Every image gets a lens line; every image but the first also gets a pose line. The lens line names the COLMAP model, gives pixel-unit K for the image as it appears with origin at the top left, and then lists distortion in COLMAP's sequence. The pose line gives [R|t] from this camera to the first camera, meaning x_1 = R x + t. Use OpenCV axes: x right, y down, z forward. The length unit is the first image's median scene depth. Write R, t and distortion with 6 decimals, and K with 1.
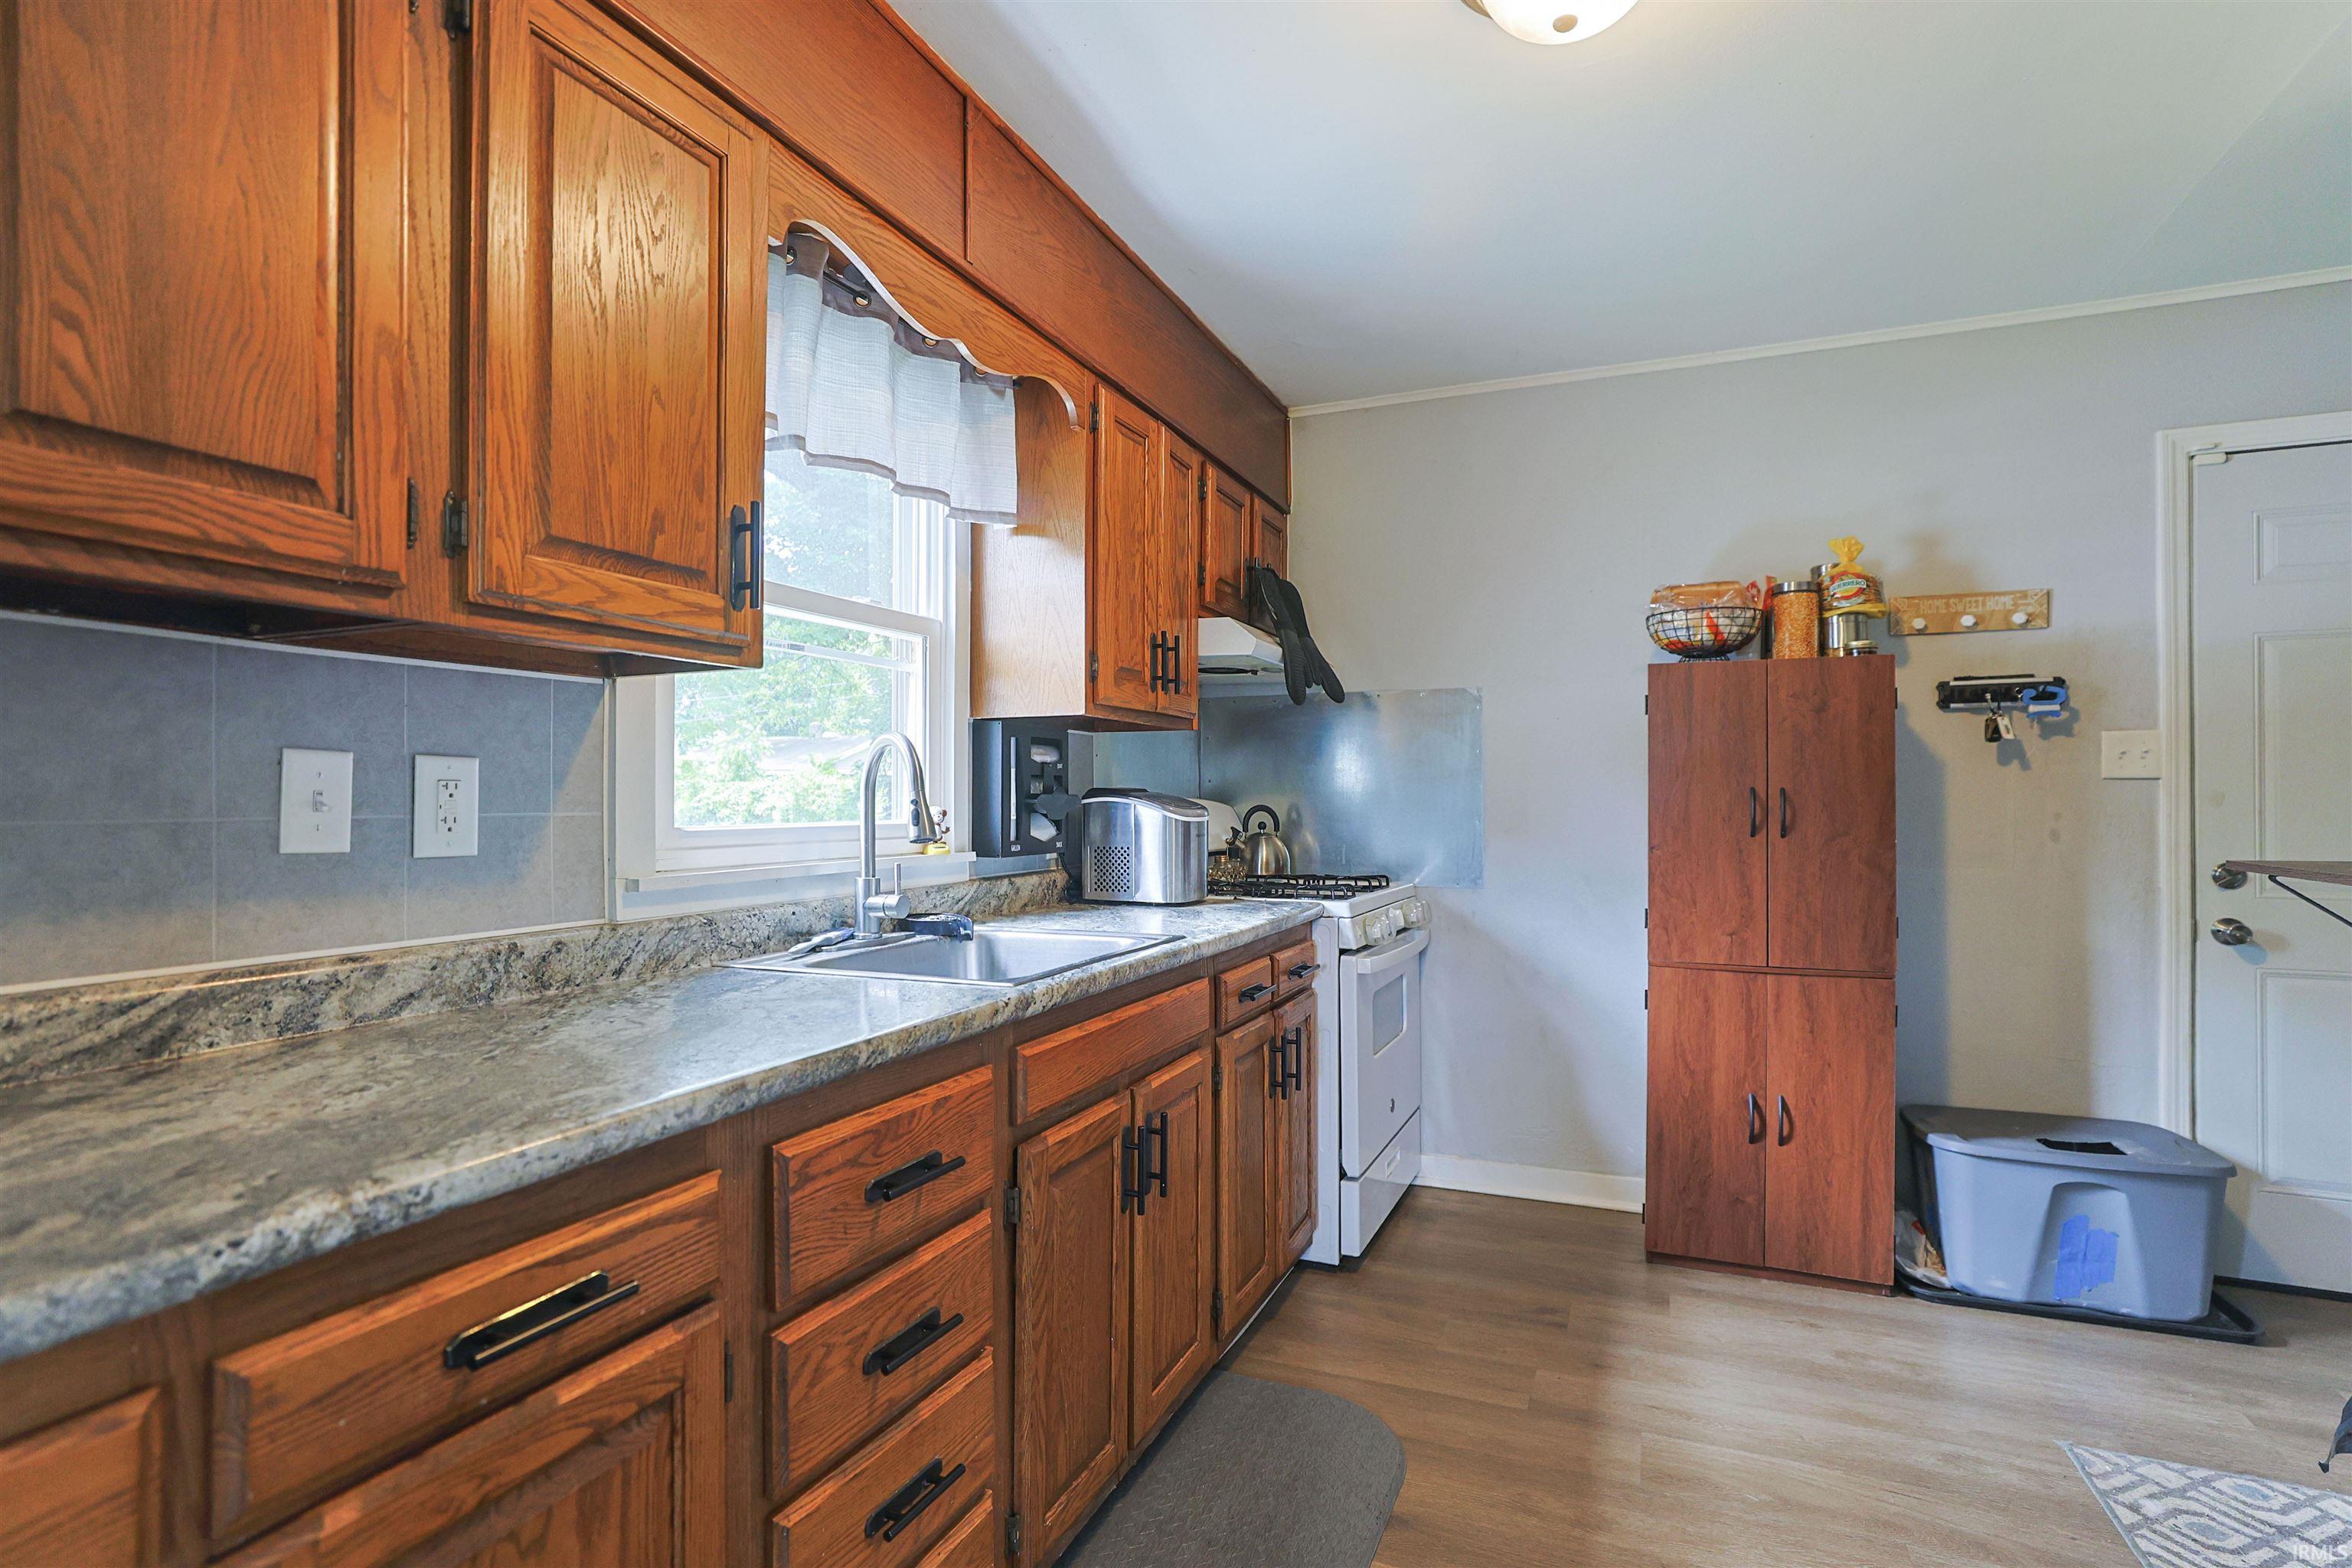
lens RADIAL K [[1140.2, 0, 1177.5], [0, 1140.2, 793.5], [0, 0, 1]] dist [0.000601, 0.000962]
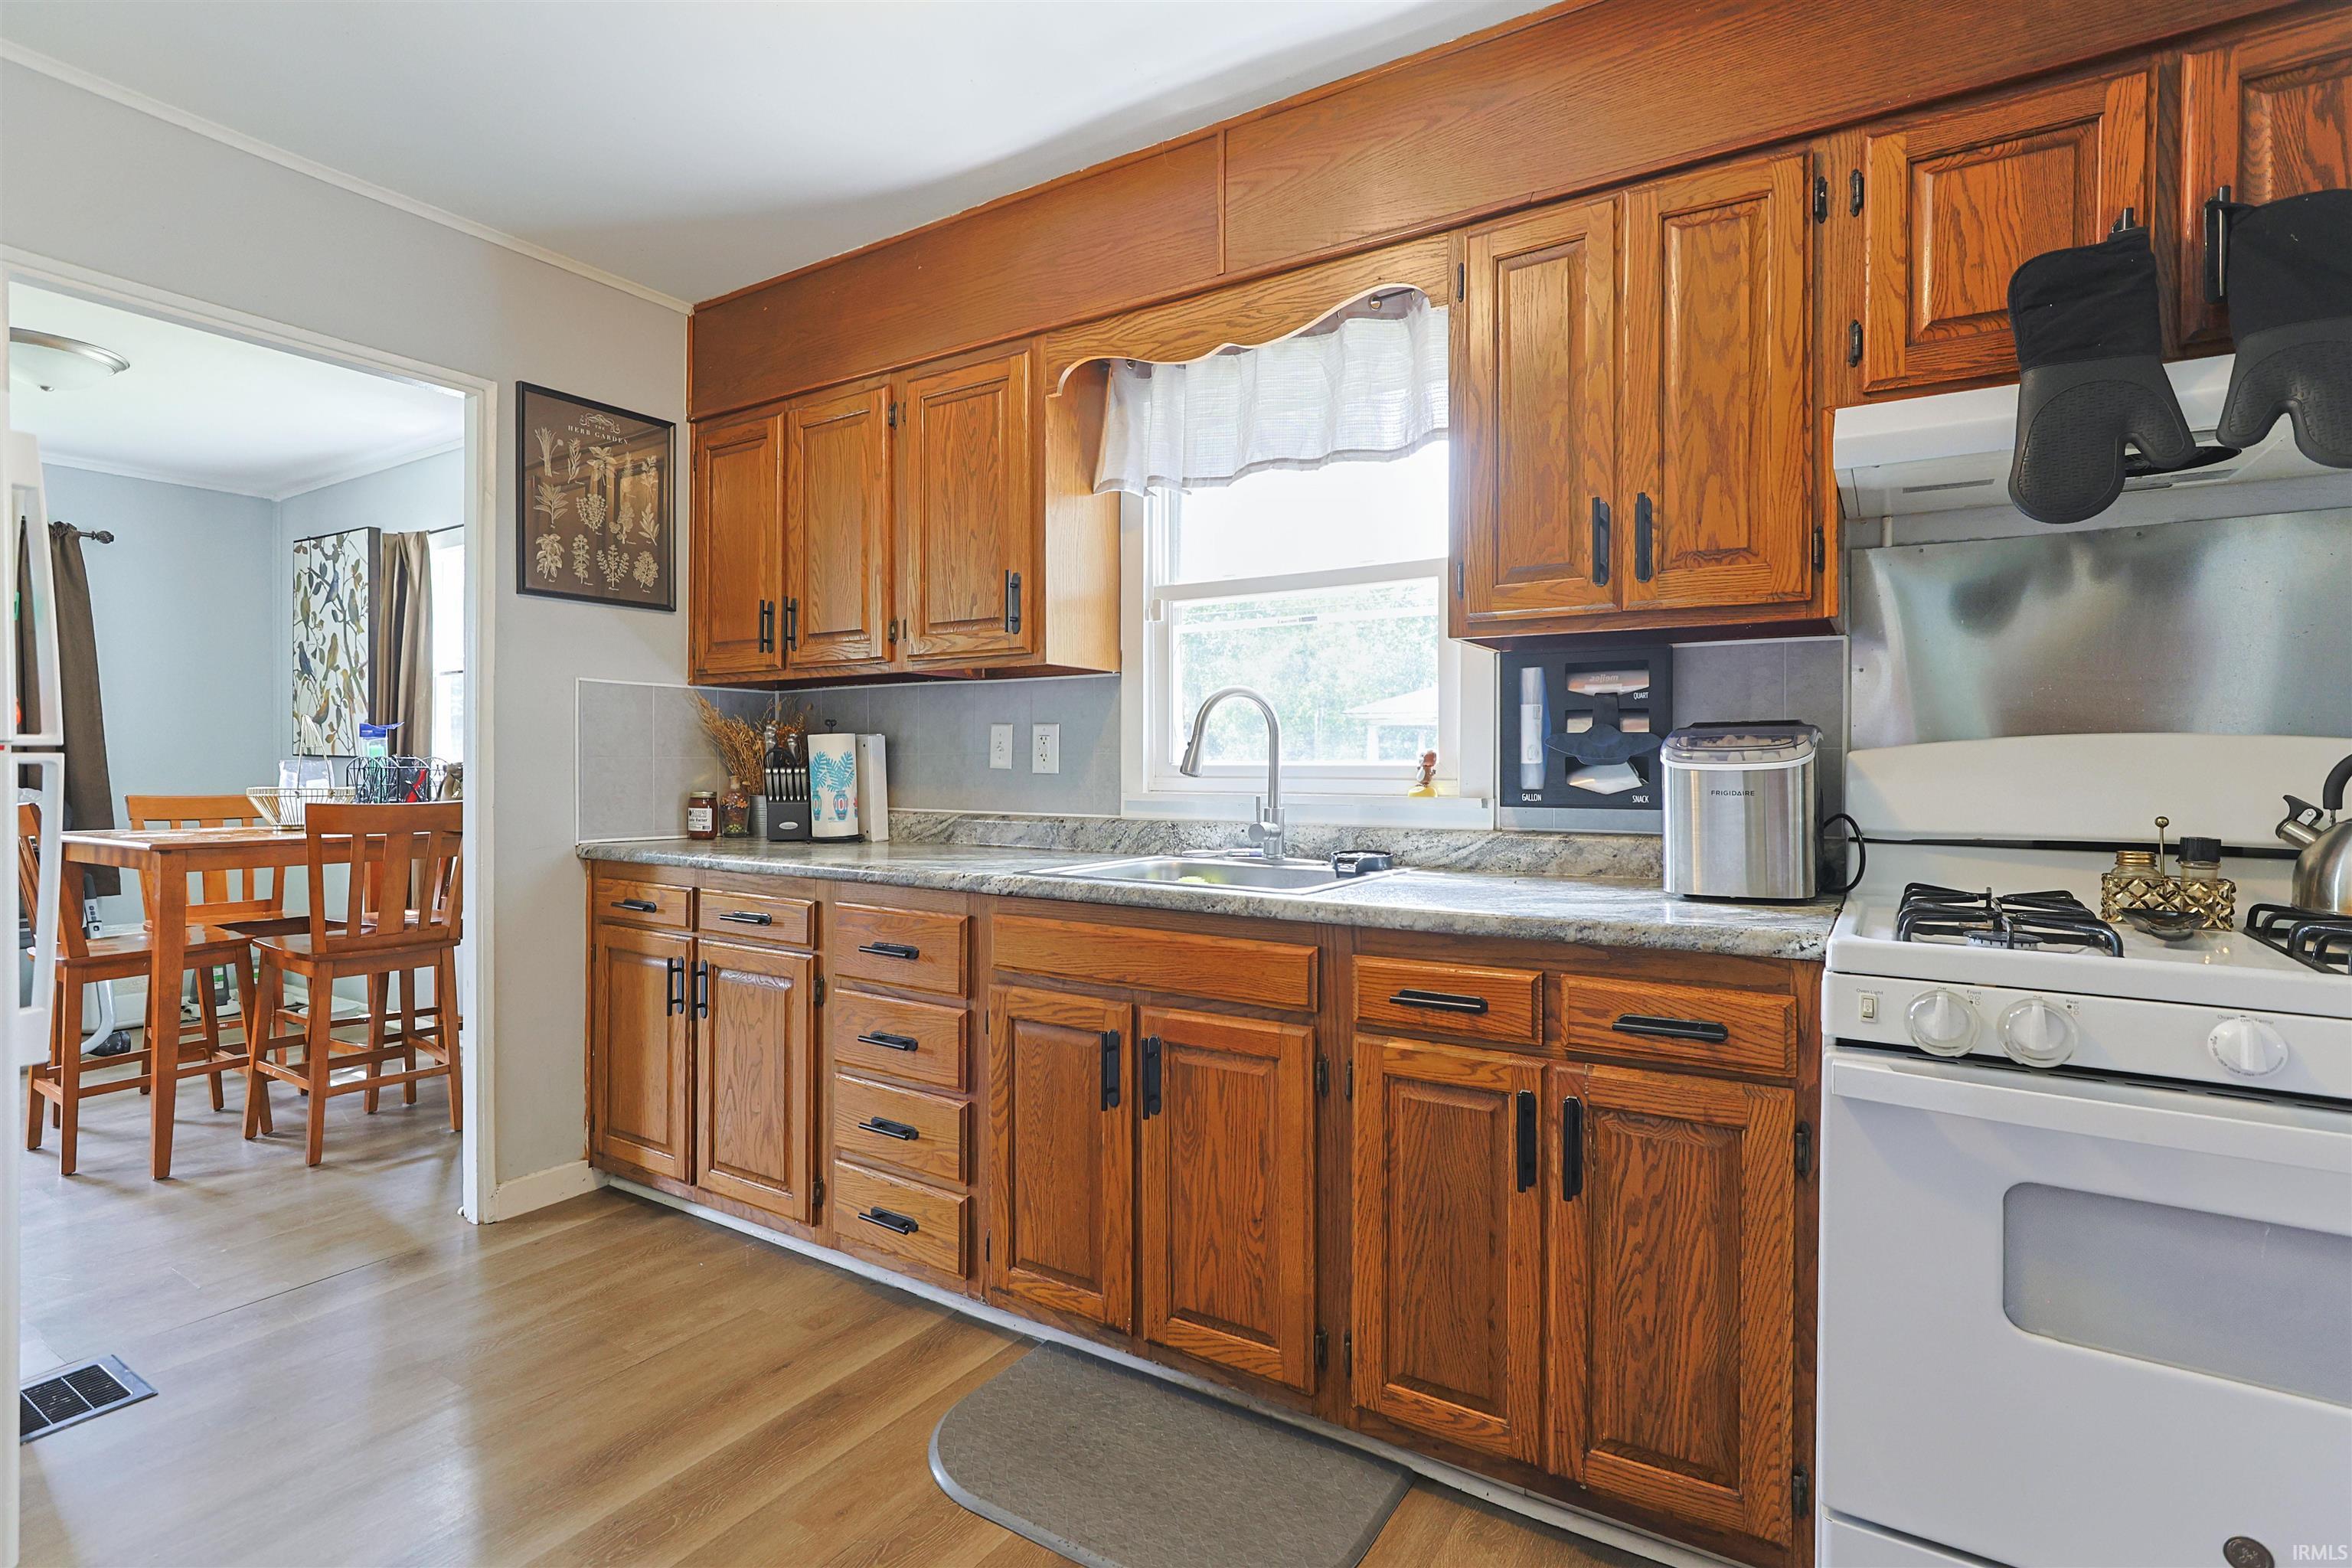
lens RADIAL K [[1140.2, 0, 1173.7], [0, 1140.2, 768.1], [0, 0, 1]] dist [0.000601, 0.000962]
pose [[-0.158983, 0.007773, -0.987251, 1.081739], [0.004942, 0.999963, 0.007077, 0.026381], [0.987269, -0.003754, -0.159015, 1.264839]]
